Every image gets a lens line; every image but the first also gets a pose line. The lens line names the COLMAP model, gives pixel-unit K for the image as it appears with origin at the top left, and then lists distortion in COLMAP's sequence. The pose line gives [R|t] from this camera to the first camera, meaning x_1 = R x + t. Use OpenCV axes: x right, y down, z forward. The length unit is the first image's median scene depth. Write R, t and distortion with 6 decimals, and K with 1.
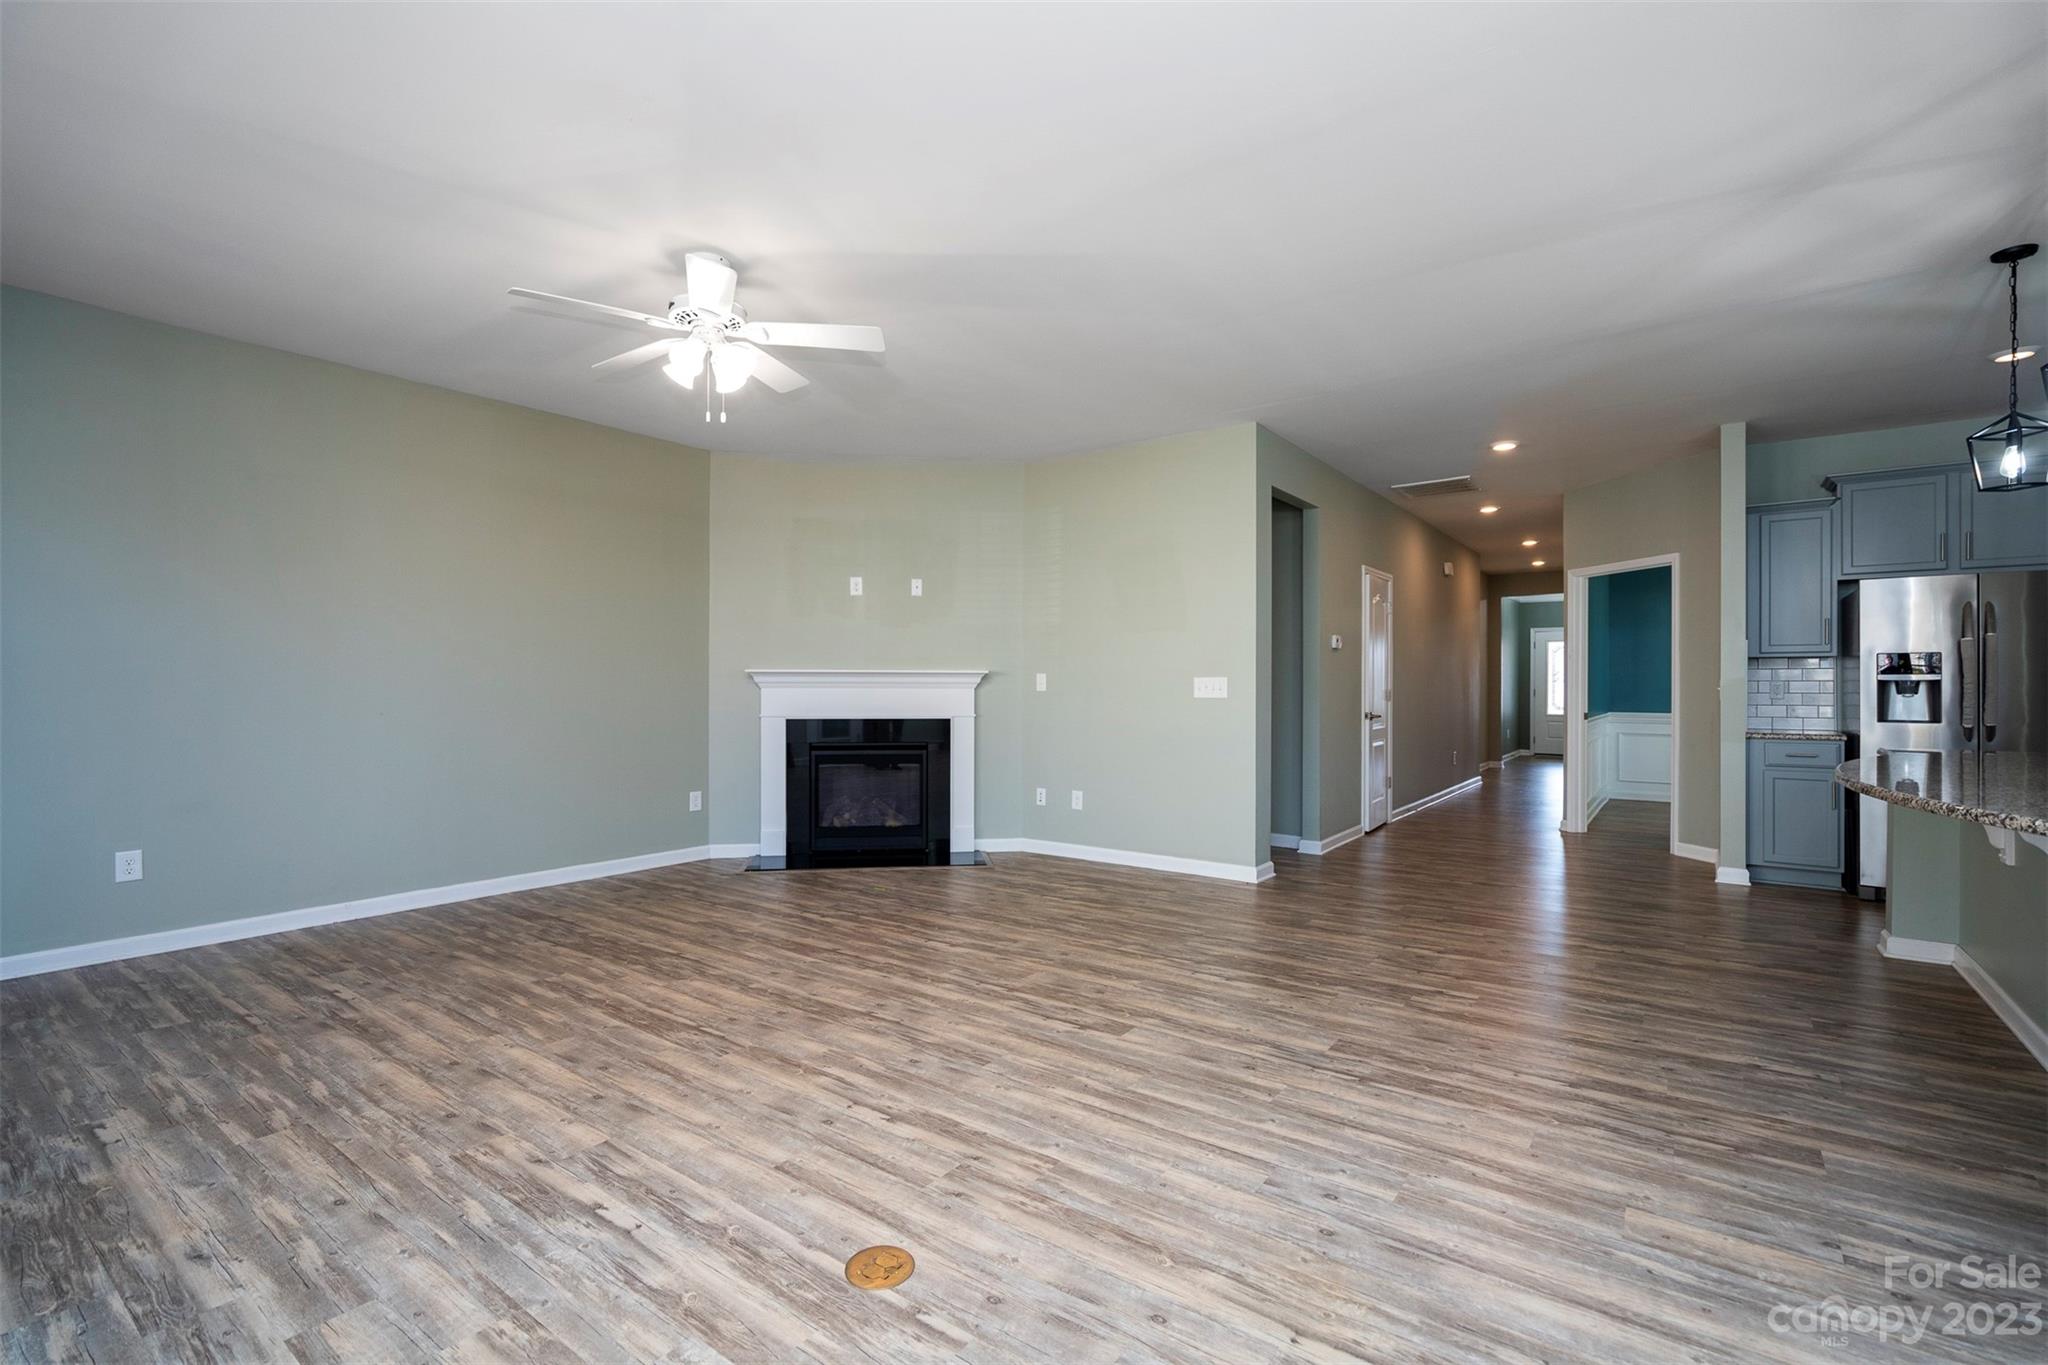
lens RADIAL K [[917.2, 0, 1012.0], [0, 917.2, 680.5], [0, 0, 1]] dist [-0.008398, 0.003001]
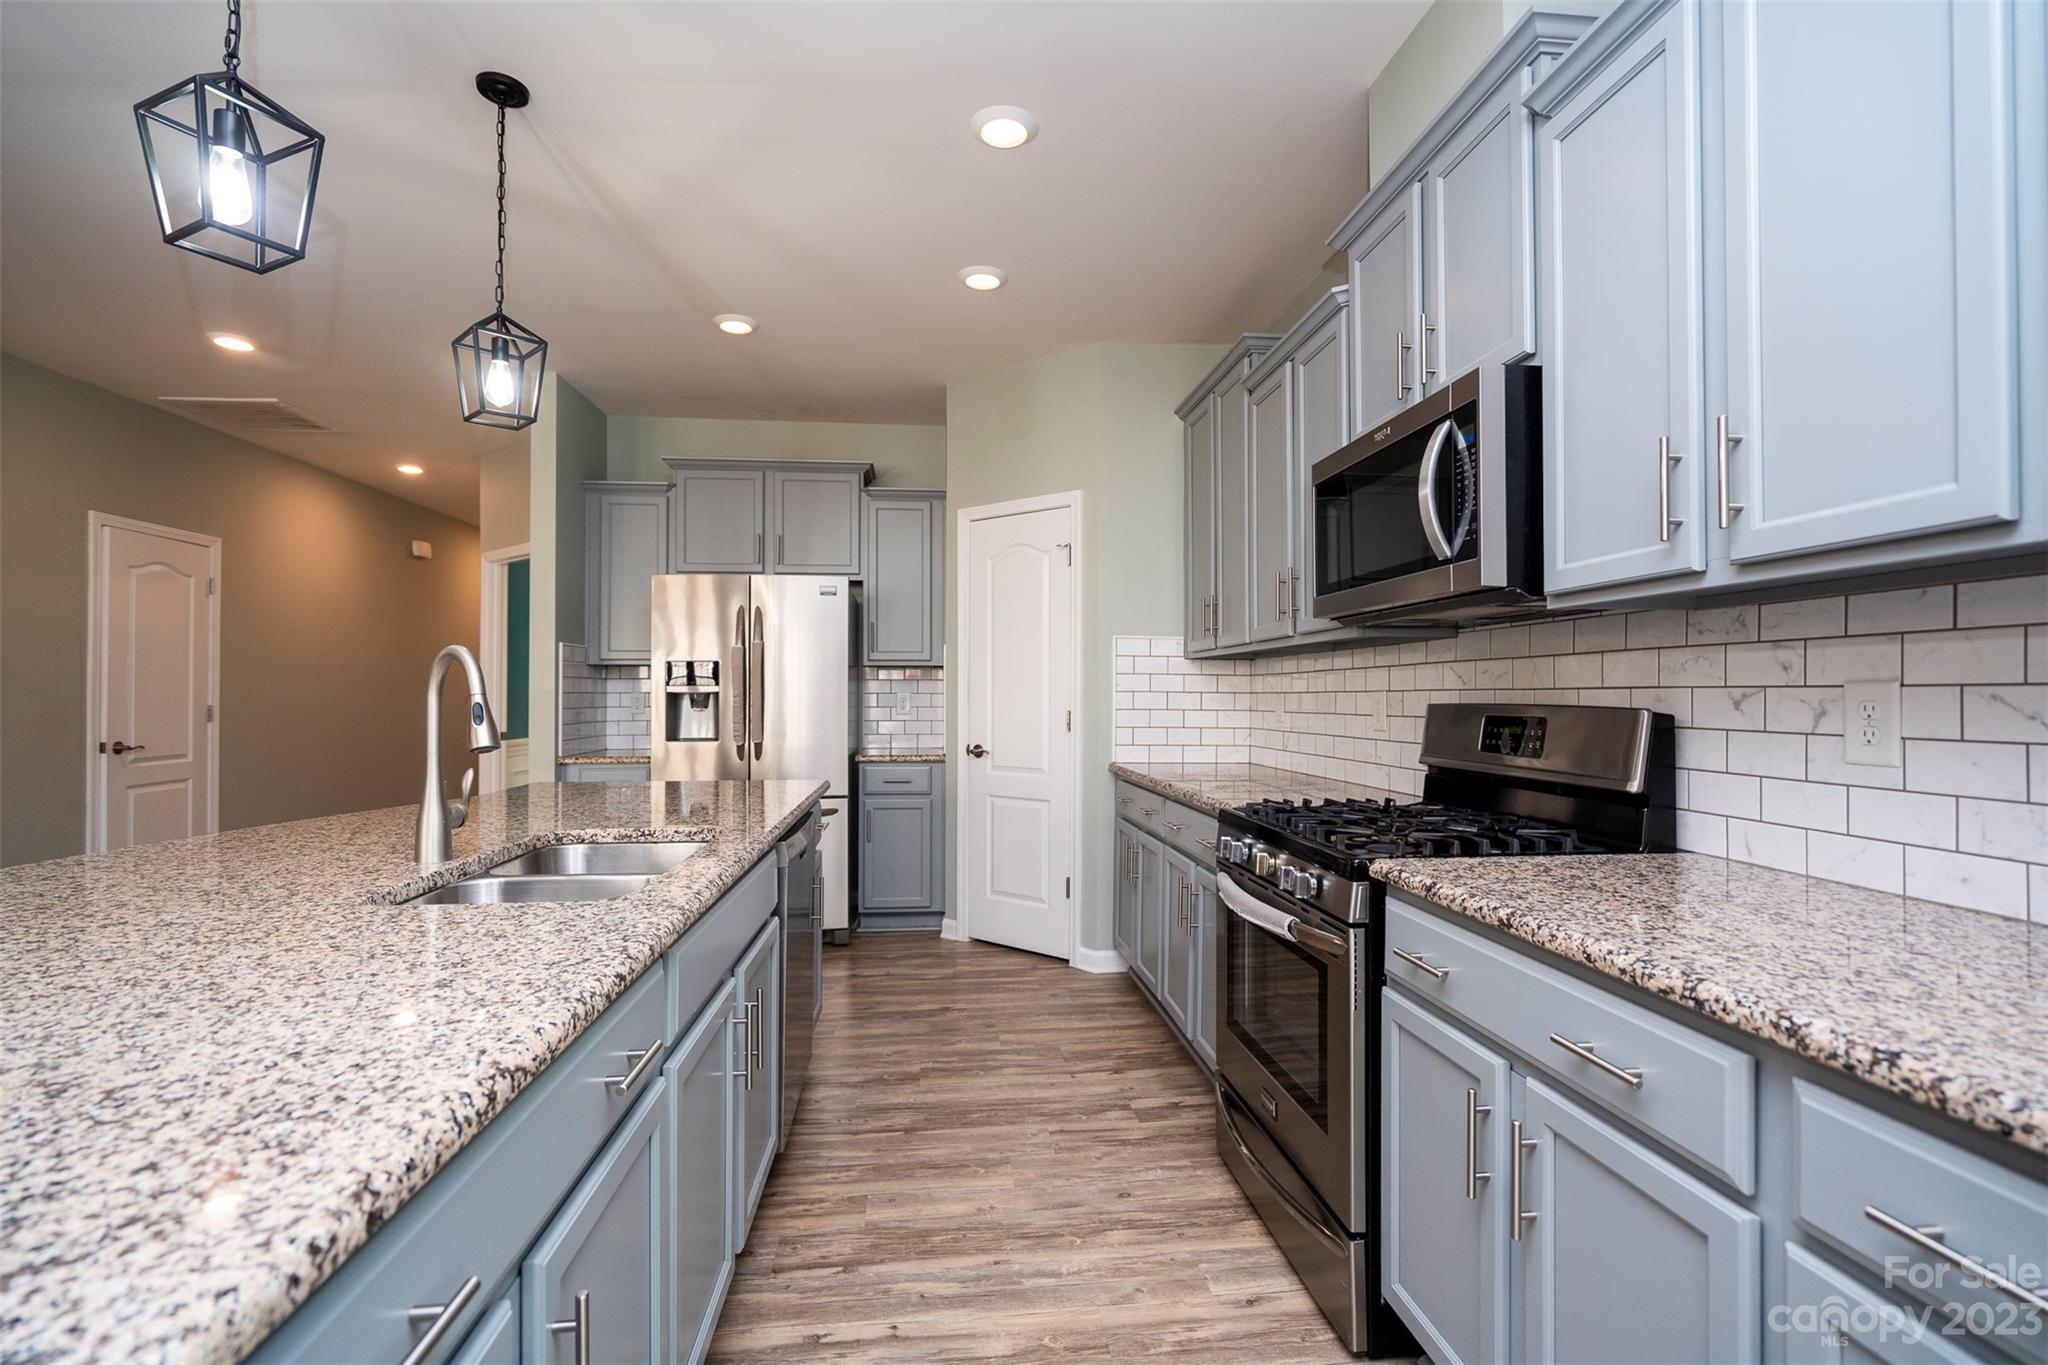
lens RADIAL K [[917.2, 0, 1022.6], [0, 917.2, 685.5], [0, 0, 1]] dist [-0.008398, 0.003001]
pose [[0.732462, 0.004158, 0.680795, 0.900284], [-0.000434, 0.999984, -0.005641, -0.003297], [-0.680807, 0.003836, 0.732452, 0.212826]]
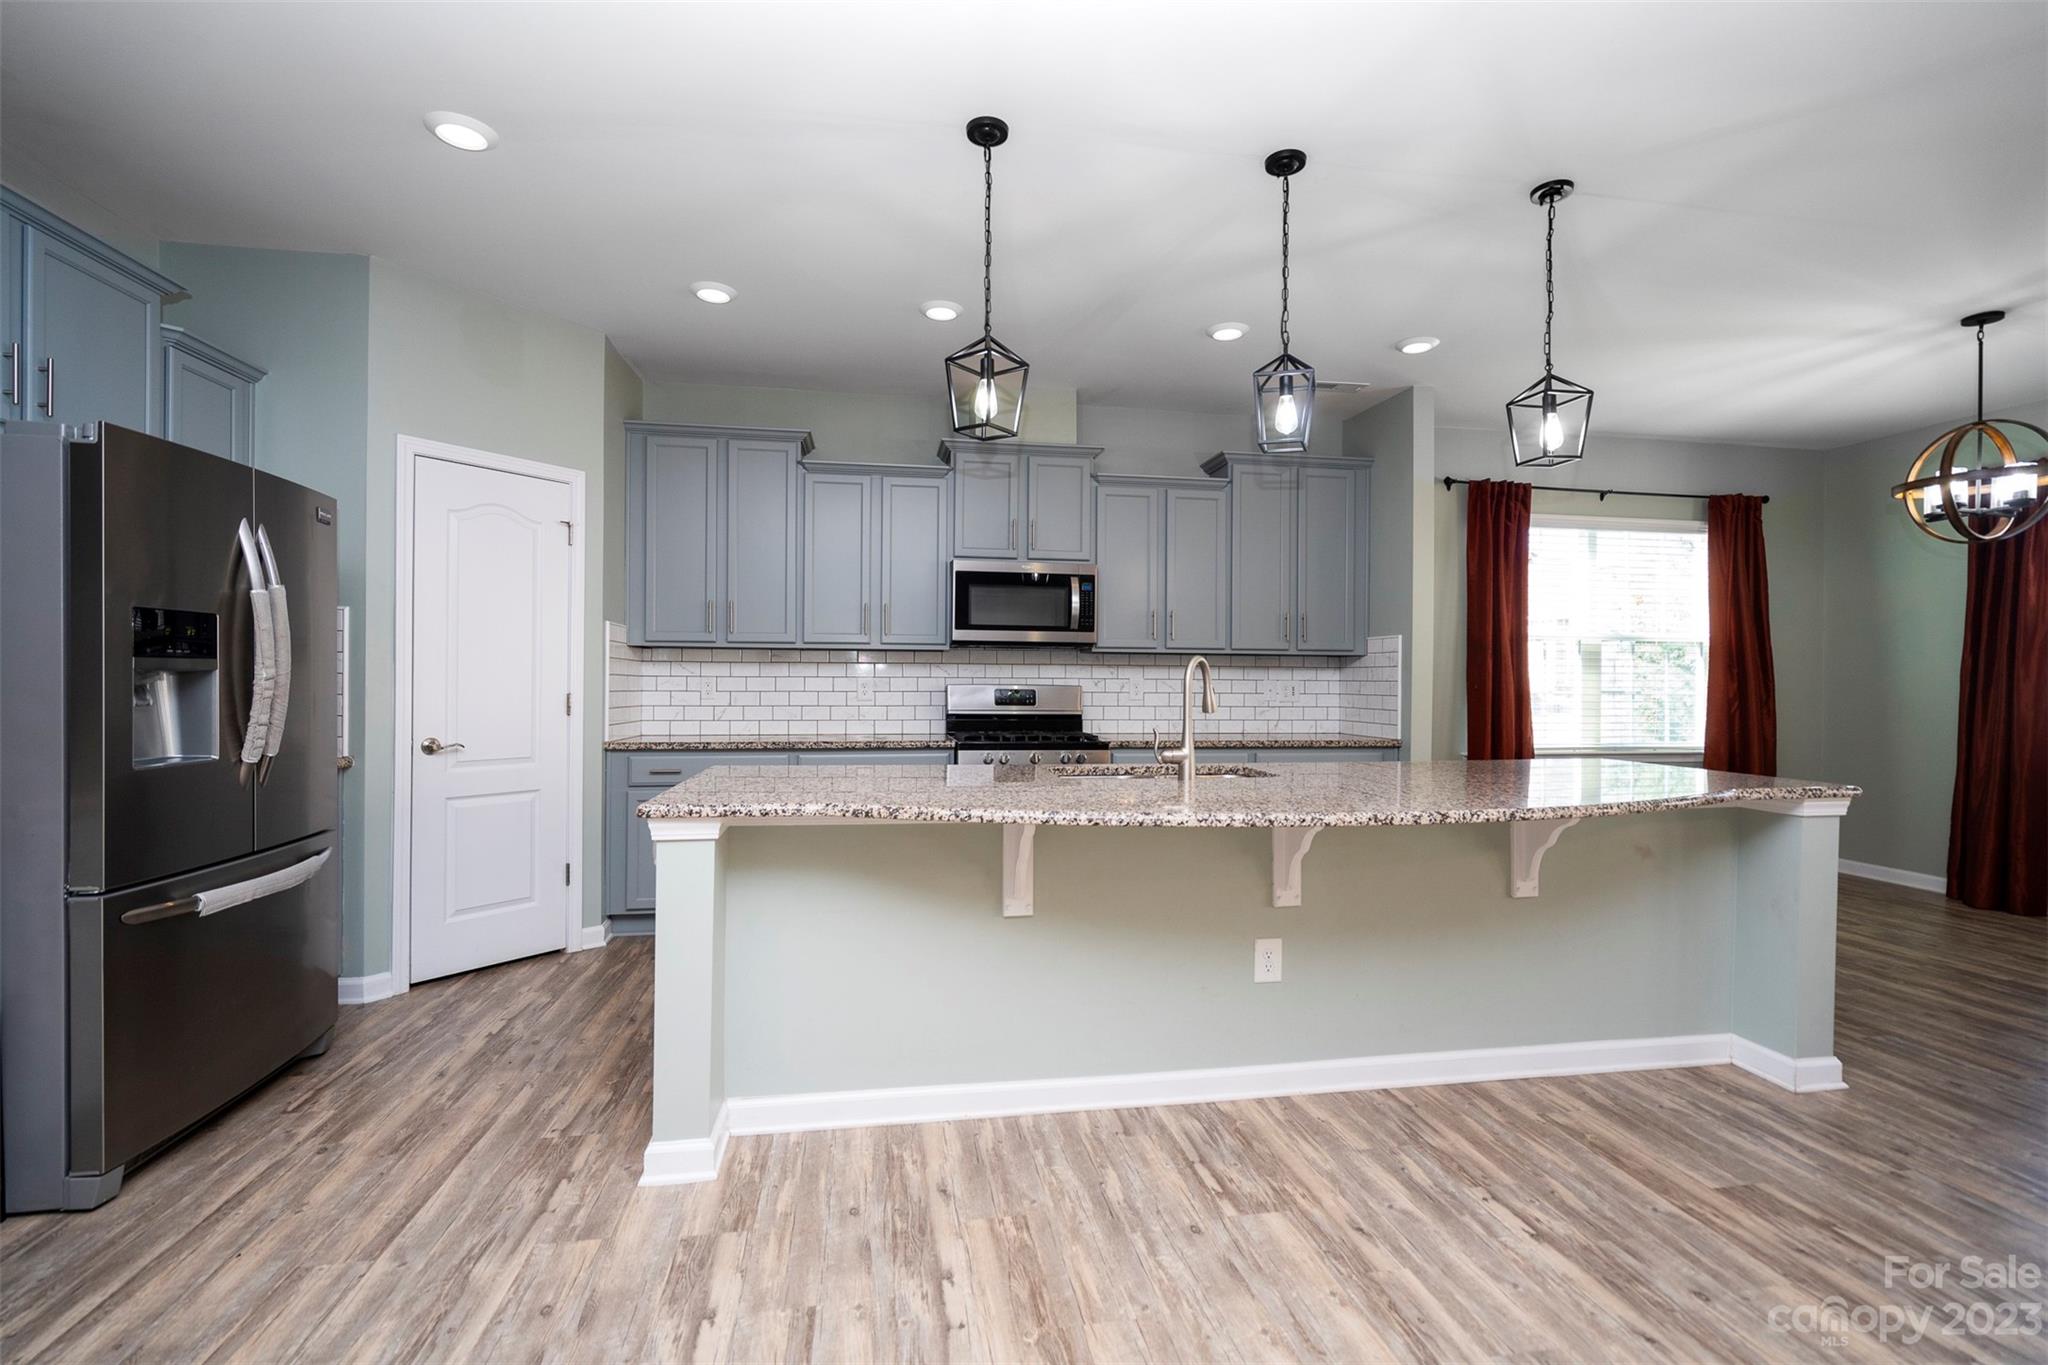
lens RADIAL K [[917.2, 0, 1026.5], [0, 917.2, 673.1], [0, 0, 1]] dist [-0.008398, 0.003001]
pose [[-0.726751, -0.002099, 0.686898, 0.527531], [-0.012111, 0.999879, -0.009758, 0.000964], [-0.686794, -0.015411, -0.726688, 1.521206]]
